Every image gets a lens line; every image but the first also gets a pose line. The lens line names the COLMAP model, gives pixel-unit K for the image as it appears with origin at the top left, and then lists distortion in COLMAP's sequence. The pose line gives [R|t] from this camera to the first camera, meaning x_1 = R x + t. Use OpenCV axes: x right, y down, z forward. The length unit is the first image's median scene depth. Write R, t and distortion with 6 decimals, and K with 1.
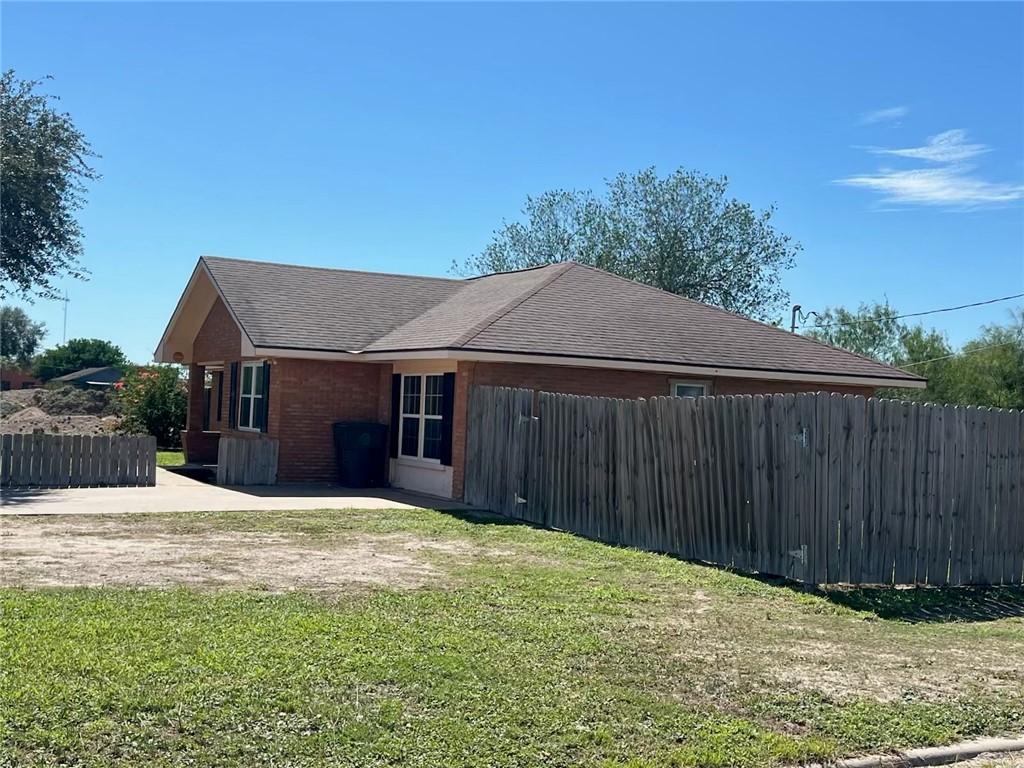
lens RADIAL K [[1224.9, 0, 512.0], [0, 1224.9, 384.1], [0, 0, 1]] dist [0.081644, 0.014346]
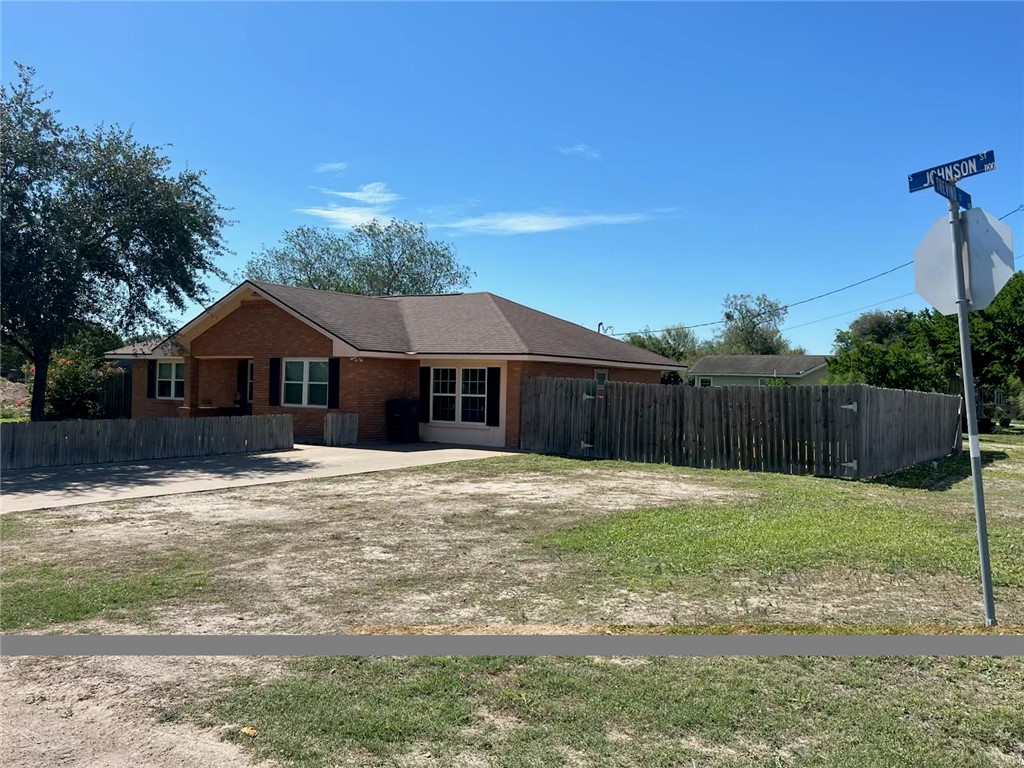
lens RADIAL K [[868.7, 0, 512.0], [0, 868.7, 383.5], [0, 0, 1]] dist [0.005557, 0.000551]
pose [[0.880442, -0.019362, 0.473759, -0.561345], [0.003070, 0.999378, 0.035139, -0.027821], [-0.474144, -0.029483, 0.879953, 0.004716]]
